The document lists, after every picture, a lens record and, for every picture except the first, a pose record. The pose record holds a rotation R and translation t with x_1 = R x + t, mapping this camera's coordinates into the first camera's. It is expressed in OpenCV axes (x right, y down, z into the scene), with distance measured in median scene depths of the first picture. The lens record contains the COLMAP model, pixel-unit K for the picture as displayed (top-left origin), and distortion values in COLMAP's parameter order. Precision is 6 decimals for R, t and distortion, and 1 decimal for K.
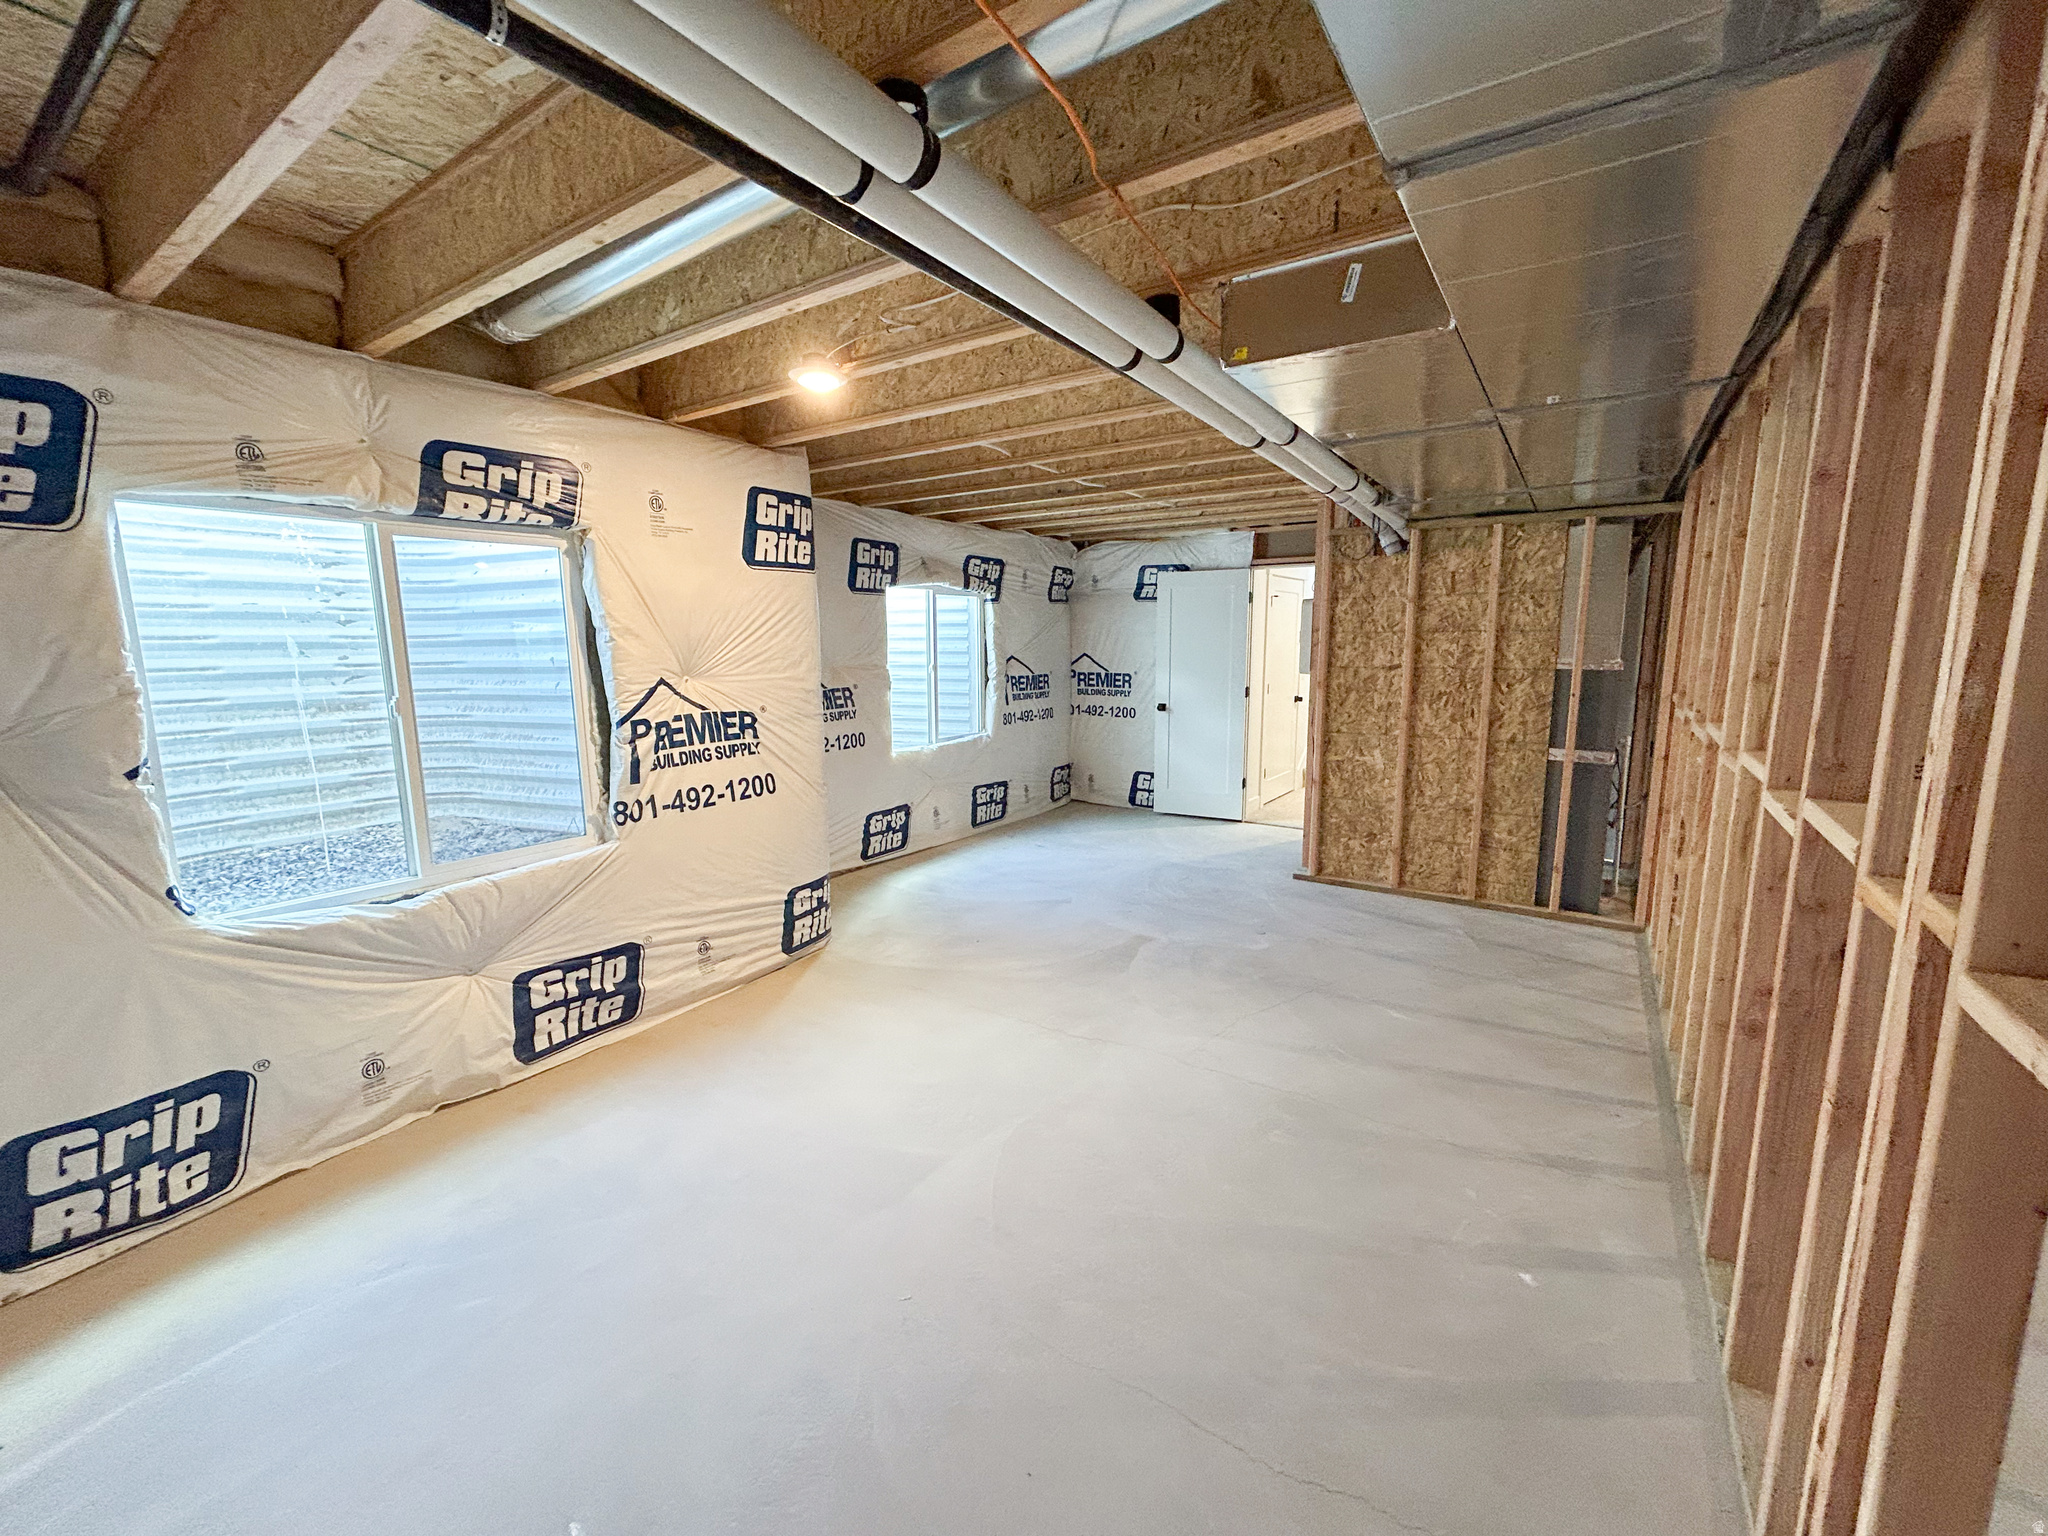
lens RADIAL K [[823.5, 0, 1019.5], [0, 823.5, 763.9], [0, 0, 1]] dist [-0.000844, 0.000916]
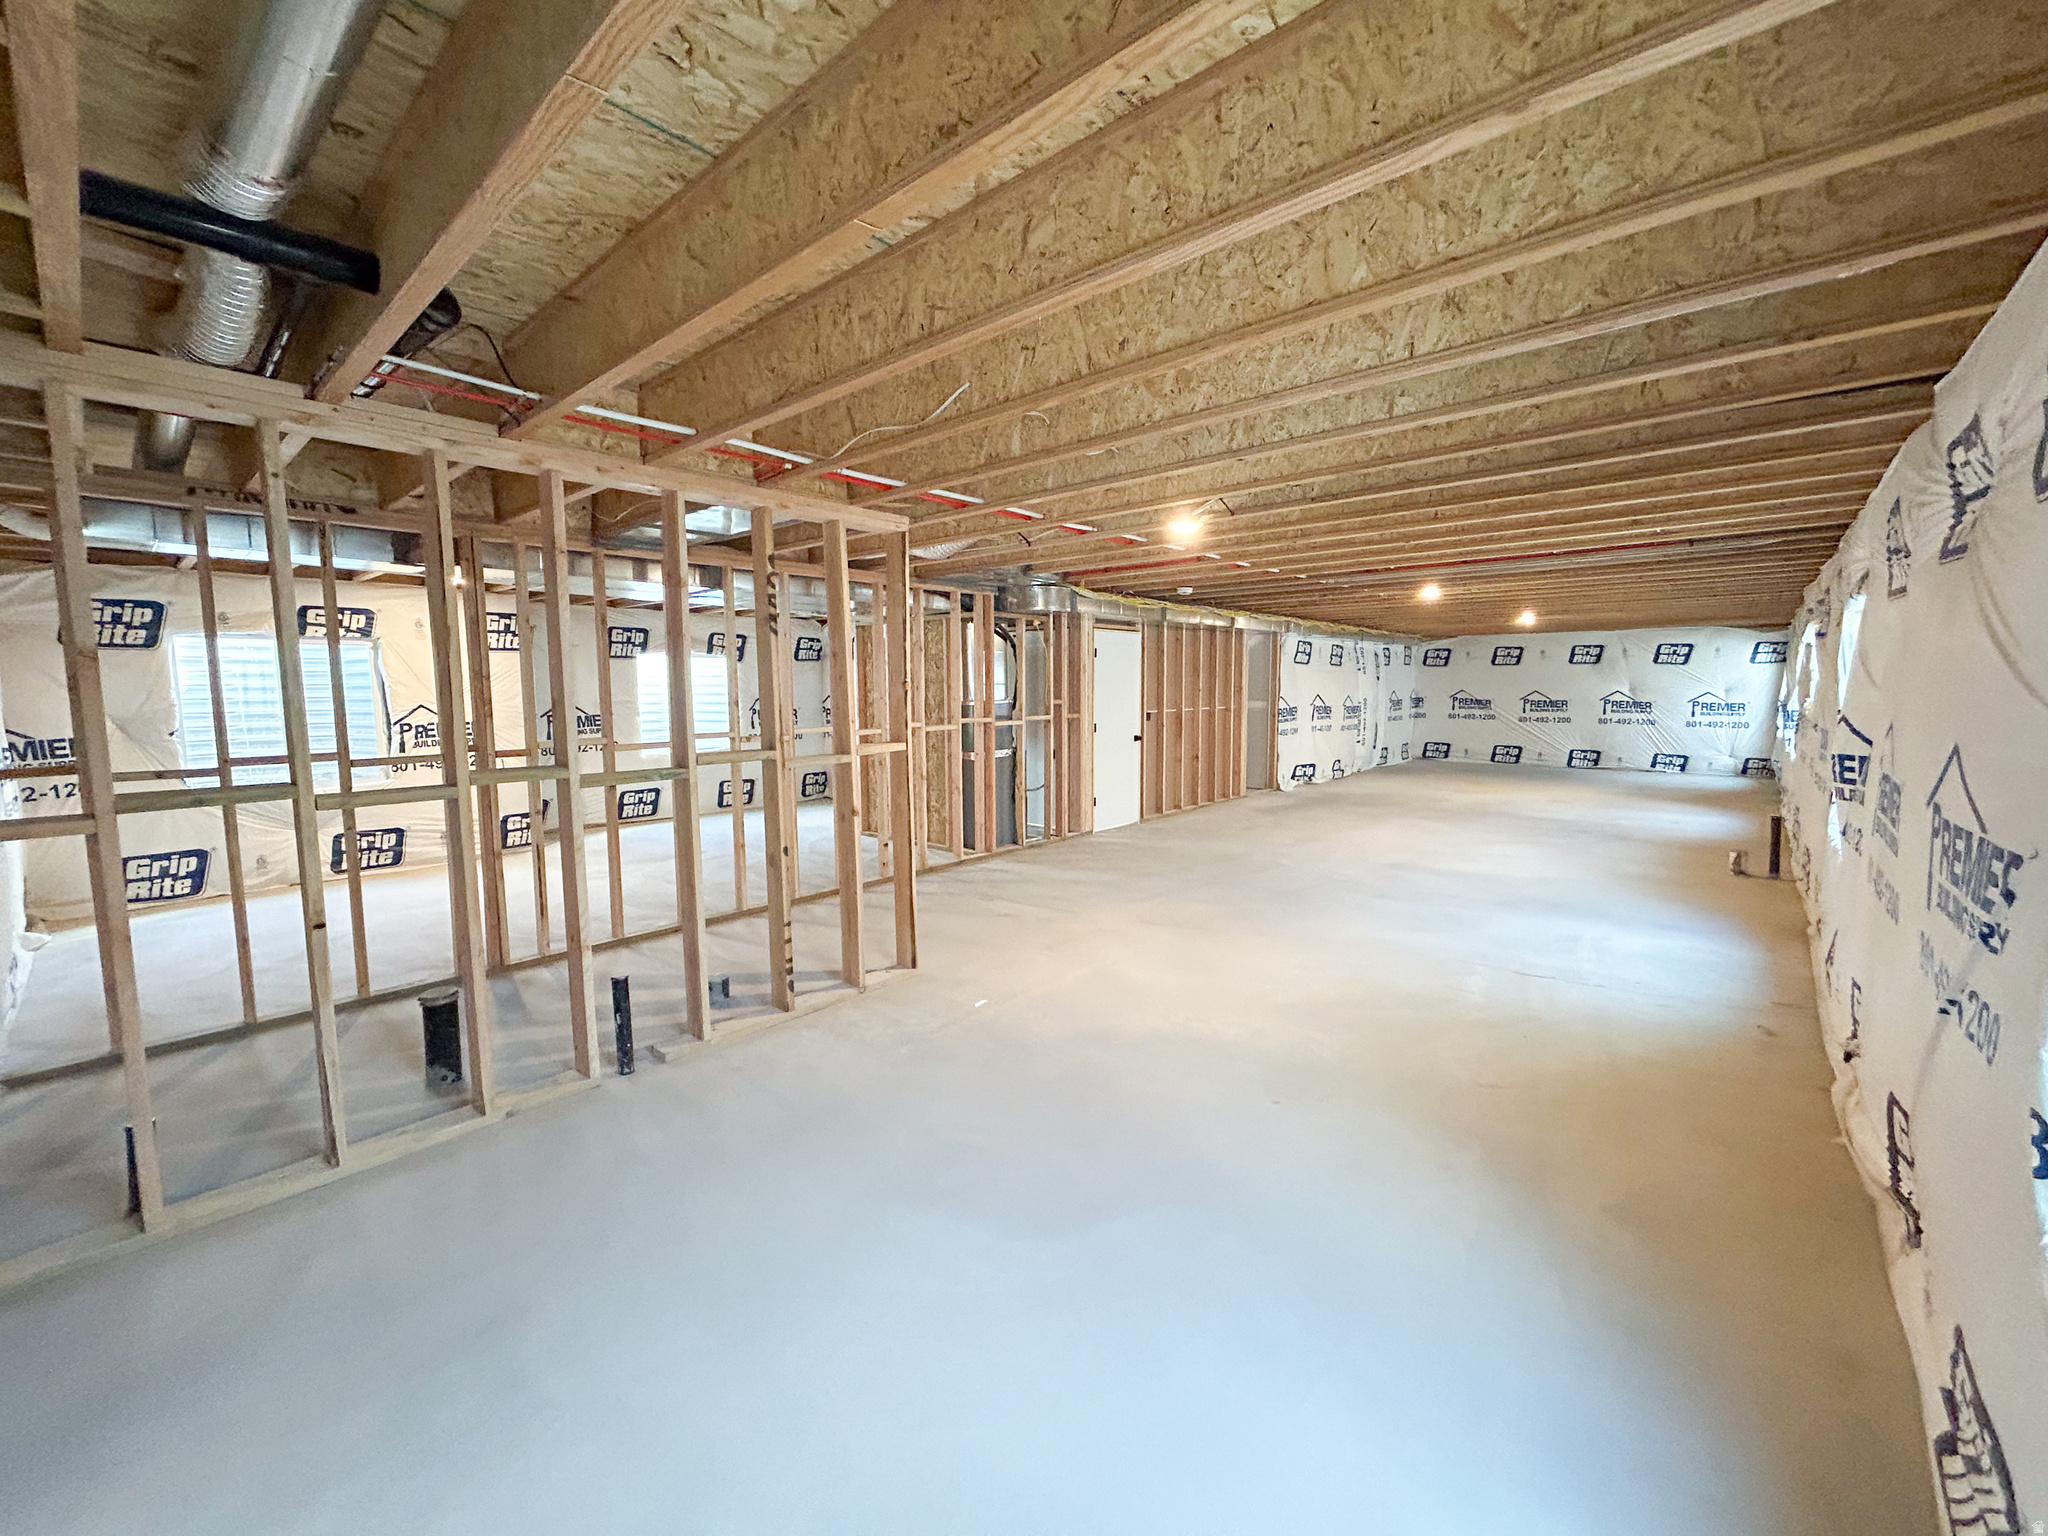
lens RADIAL K [[823.5, 0, 1026.8], [0, 823.5, 763.1], [0, 0, 1]] dist [-0.000844, 0.000916]
pose [[0.993077, 0.020513, -0.115656, 1.564436], [-0.026438, 0.998403, -0.049926, 0.128256], [0.114447, 0.052638, 0.992034, -1.054809]]
